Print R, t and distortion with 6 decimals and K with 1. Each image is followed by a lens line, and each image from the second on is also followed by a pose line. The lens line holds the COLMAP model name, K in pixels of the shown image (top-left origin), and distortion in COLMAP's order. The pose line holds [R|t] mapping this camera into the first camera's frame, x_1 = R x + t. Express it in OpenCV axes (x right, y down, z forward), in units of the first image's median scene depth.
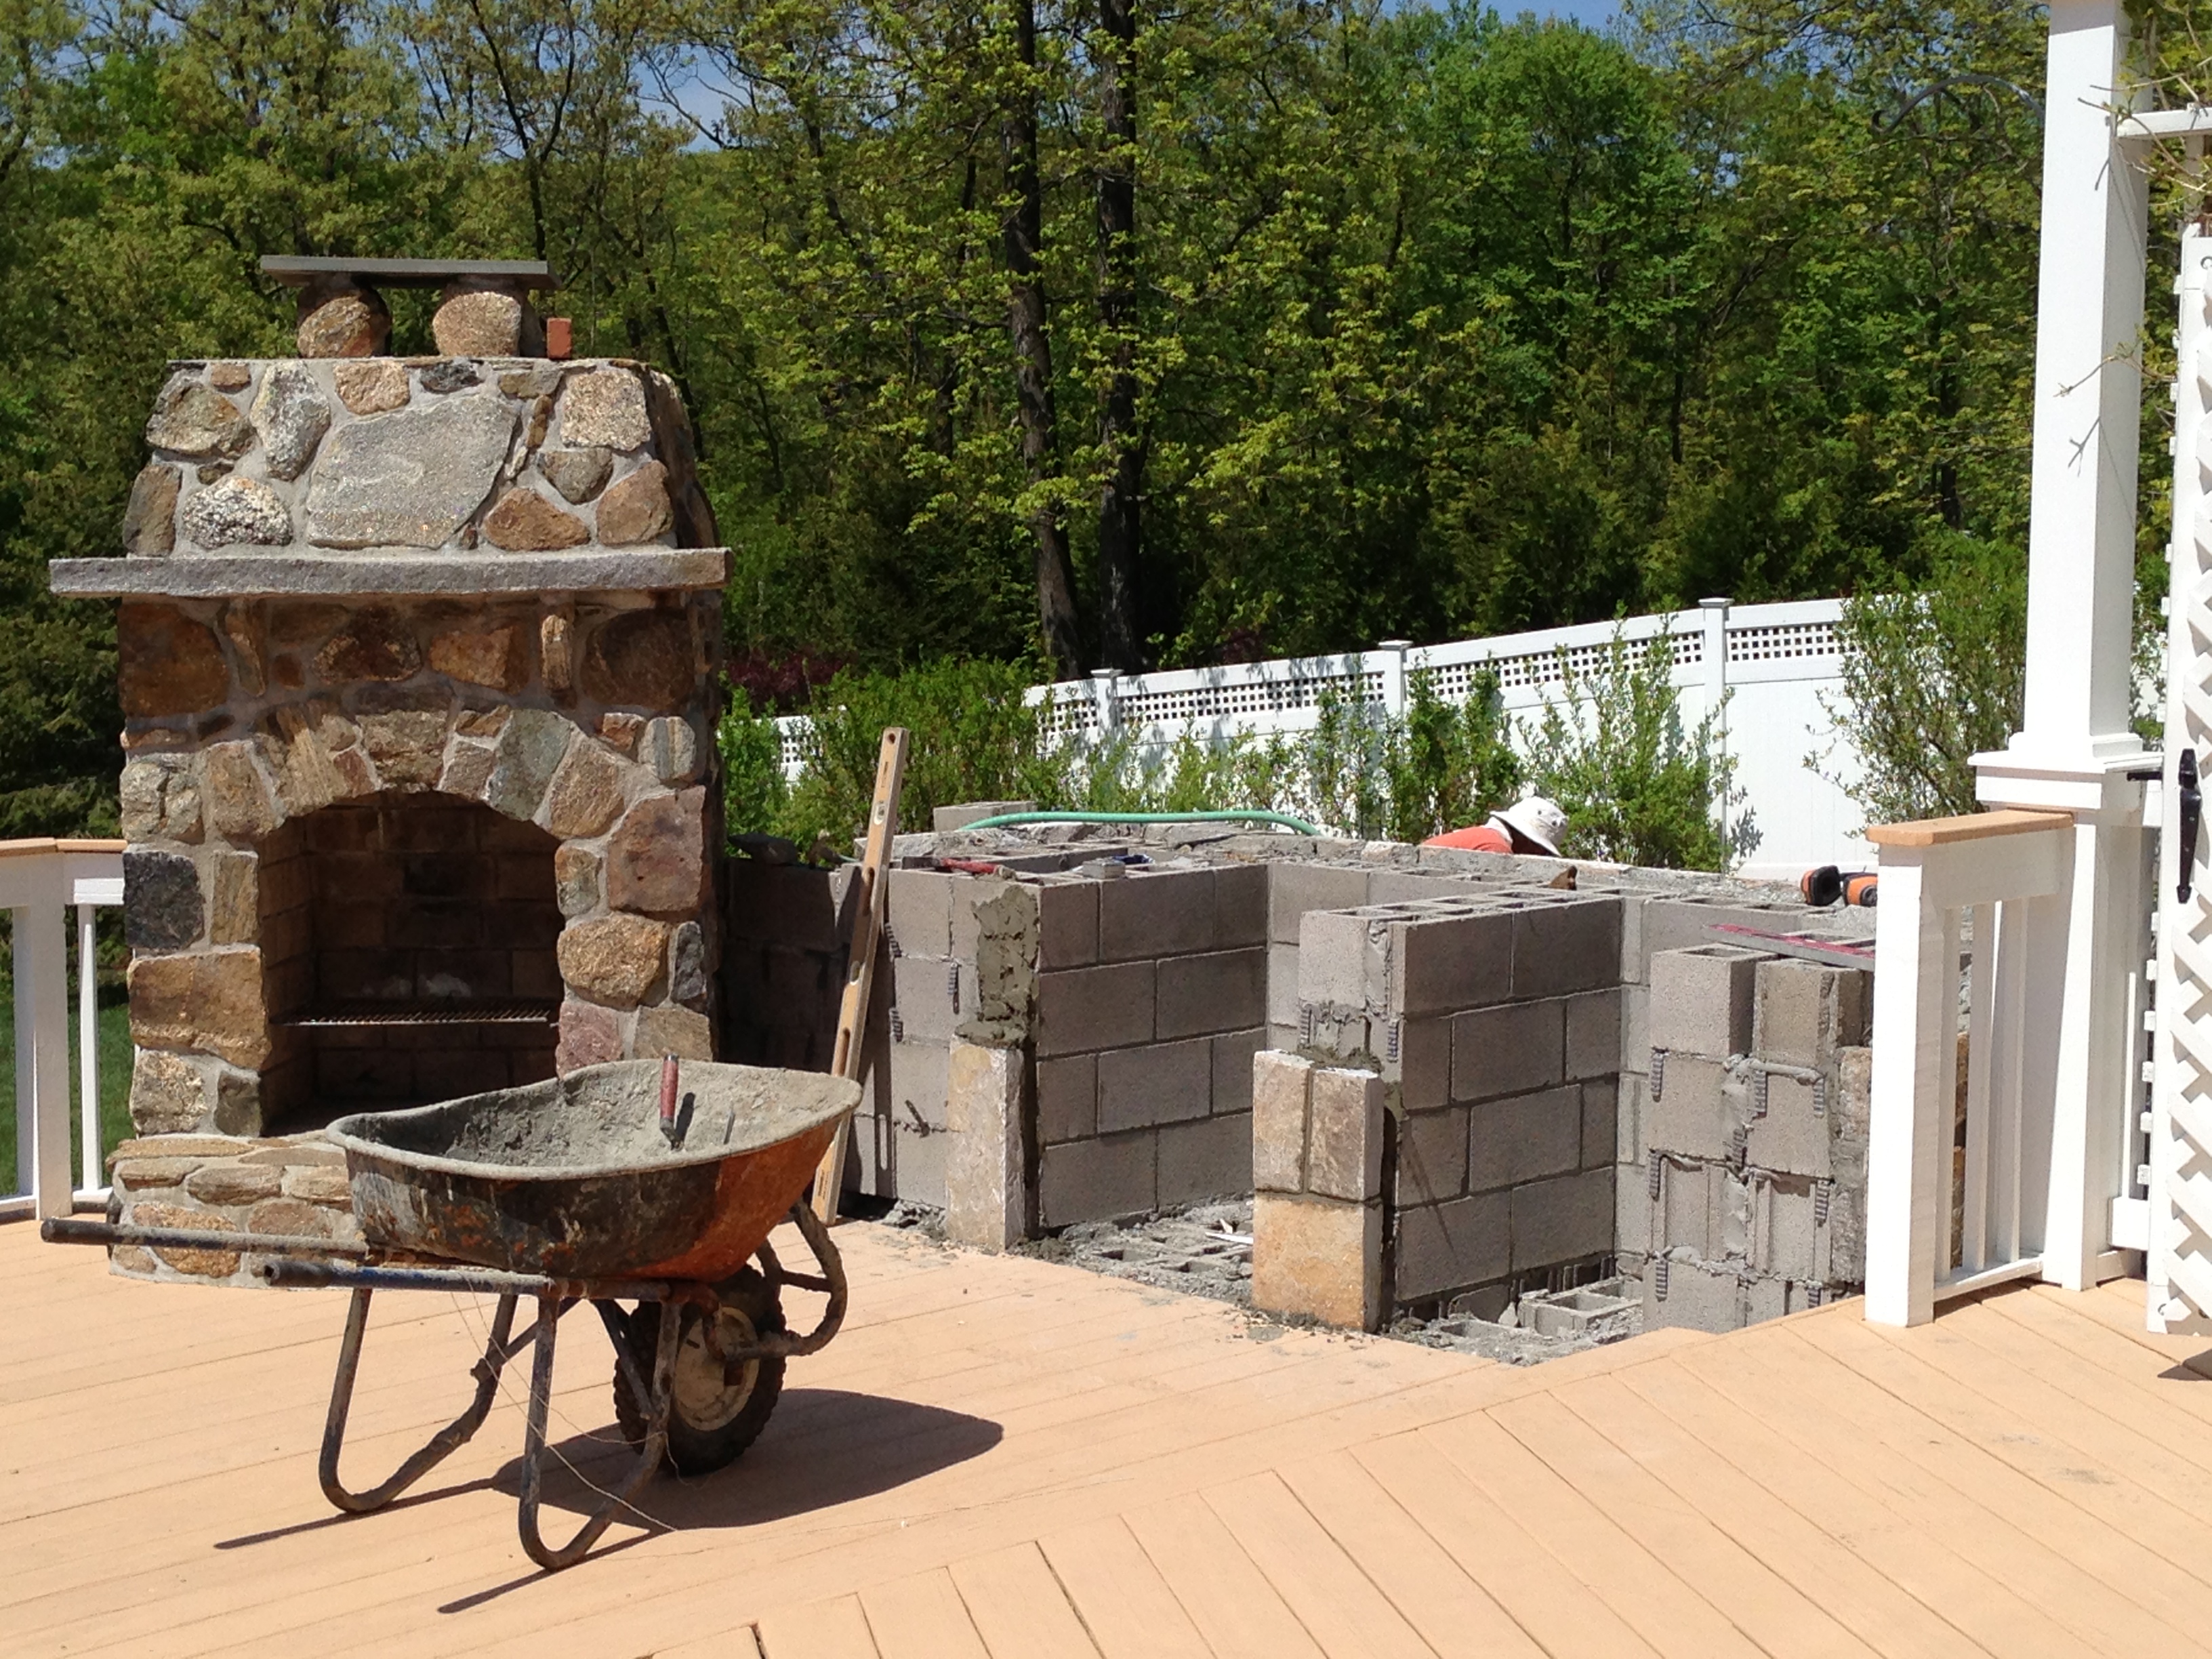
lens RADIAL K [[3549.0, 0, 1106.0], [0, 3549.0, 829.5], [0, 0, 1]] dist [-0.007294, 0.028657]
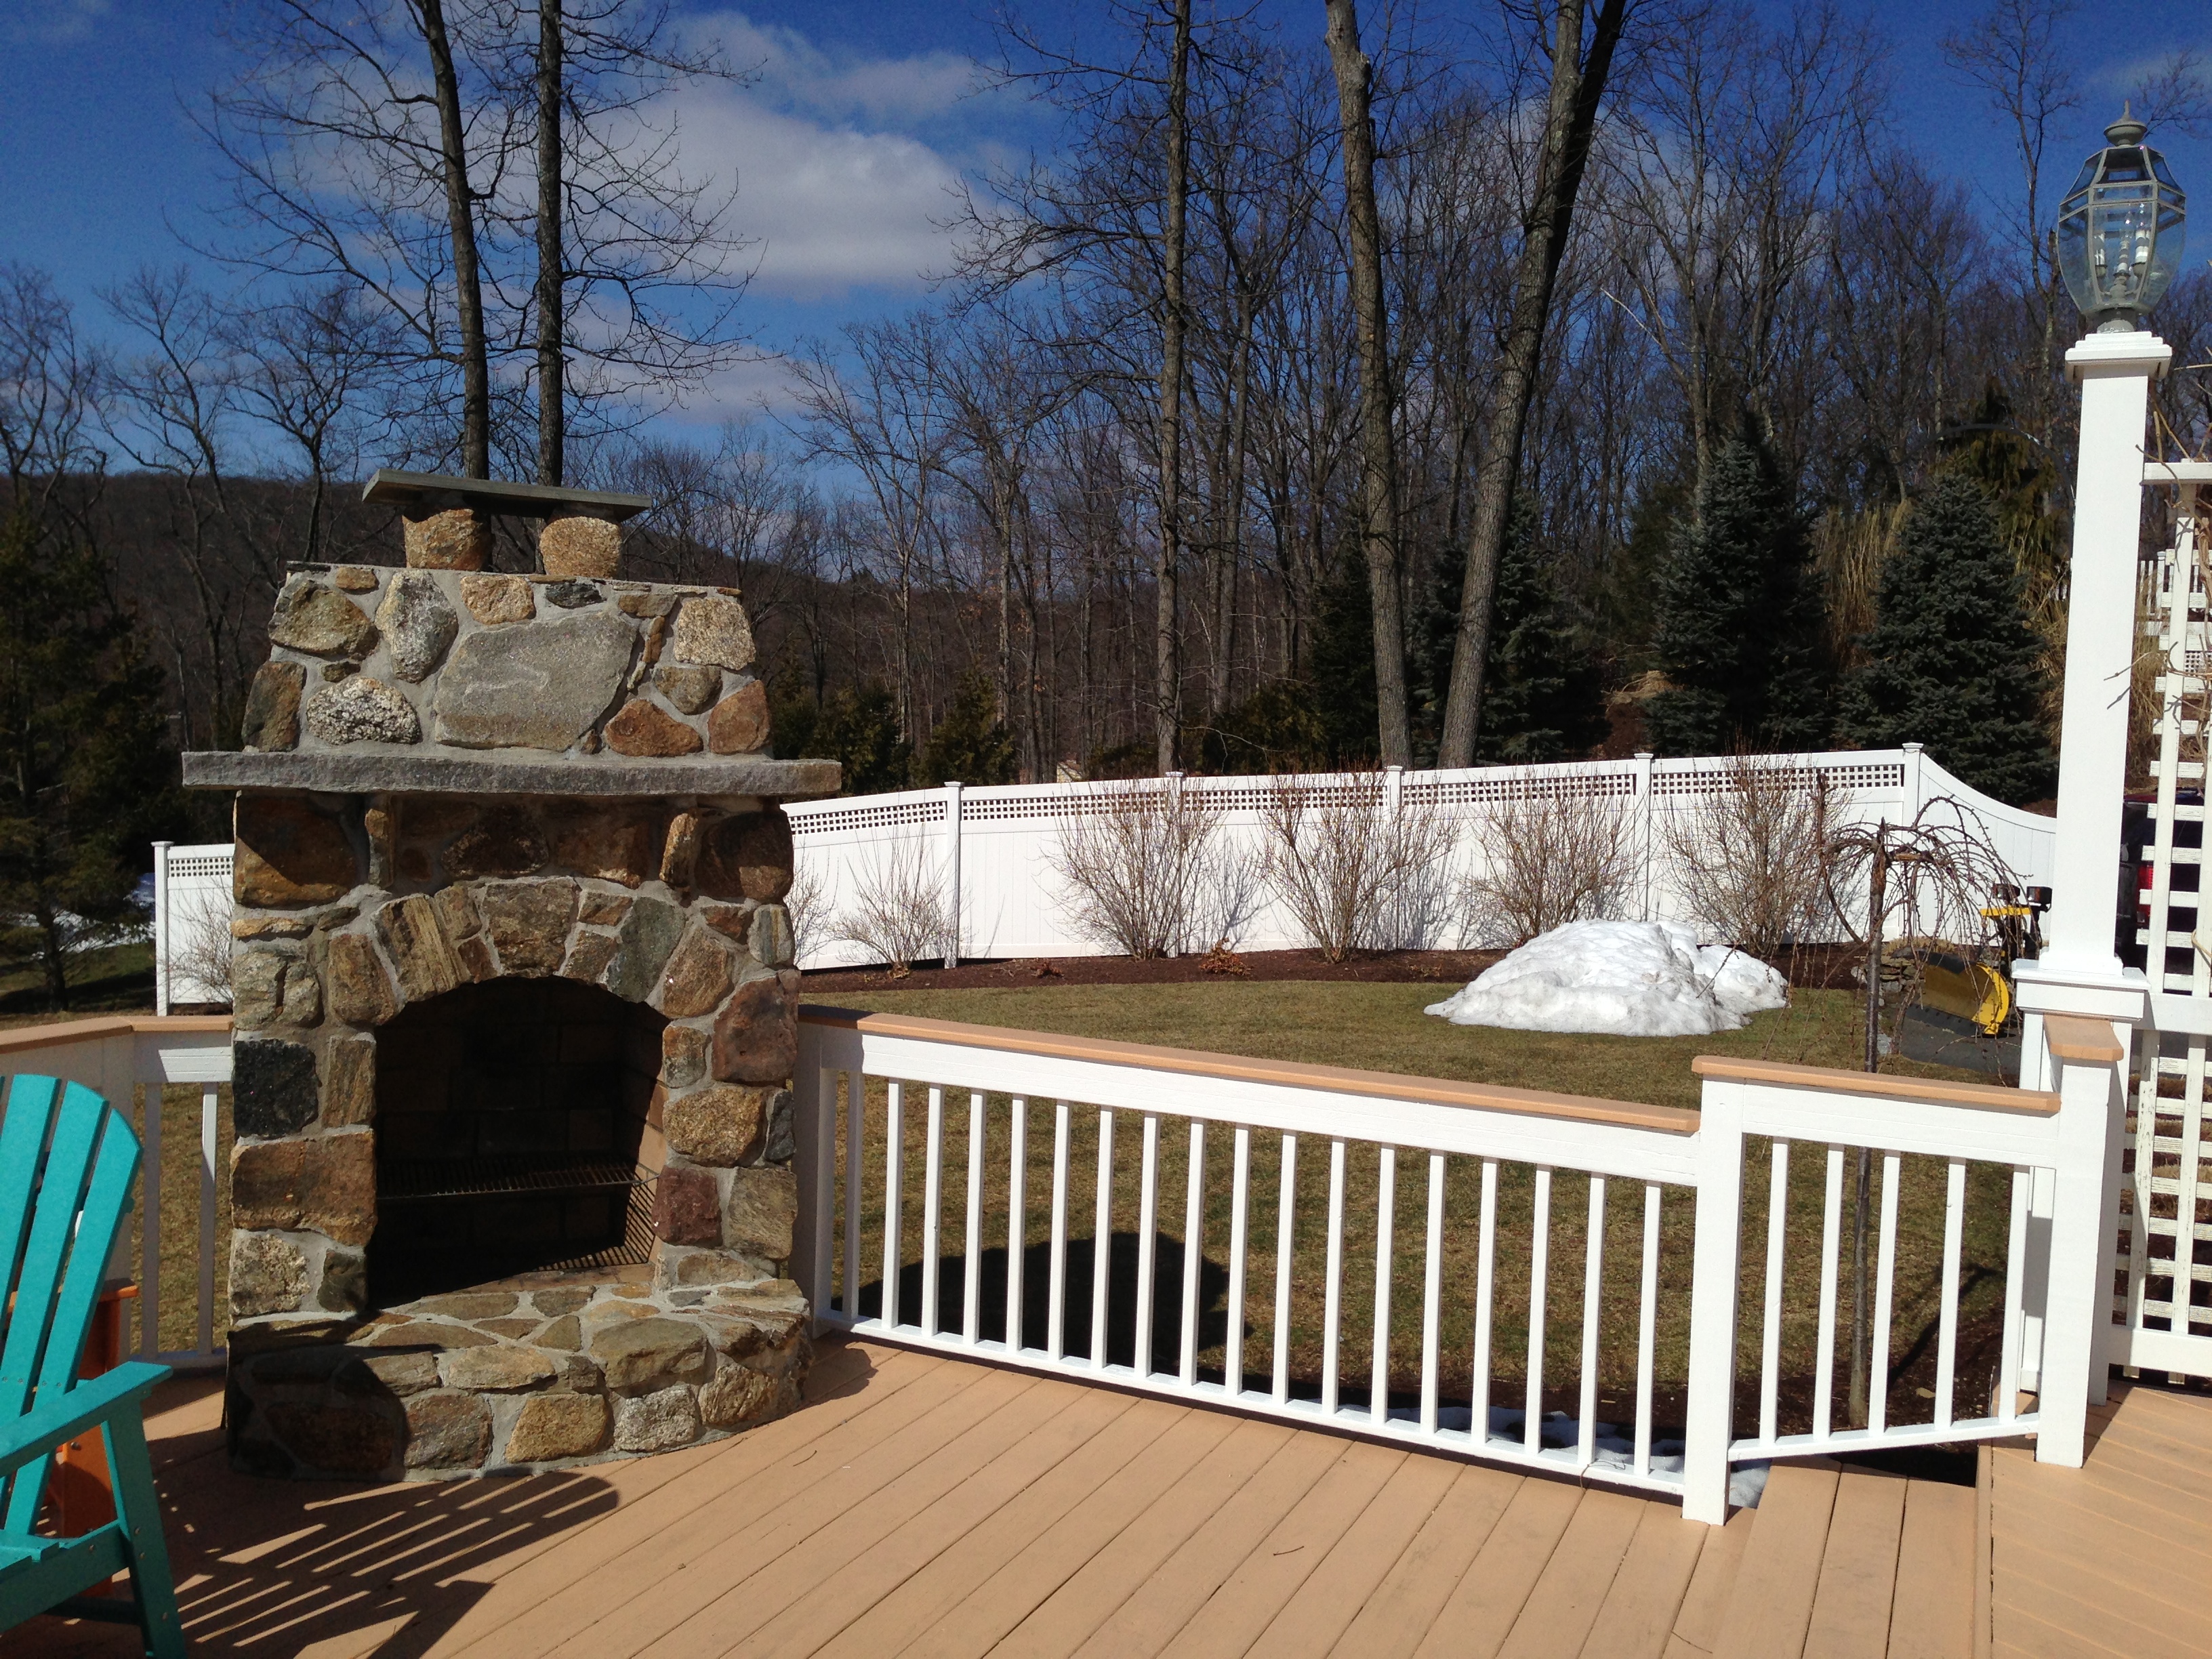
lens RADIAL K [[1996.1, 0, 1106.0], [0, 1996.1, 829.5], [0, 0, 1]] dist [0.101360, -0.146583]
pose [[0.940481, 0.017374, 0.339402, -0.240228], [-0.005591, 0.999348, -0.035662, -0.034565], [-0.339801, 0.031641, 0.939965, 0.368663]]
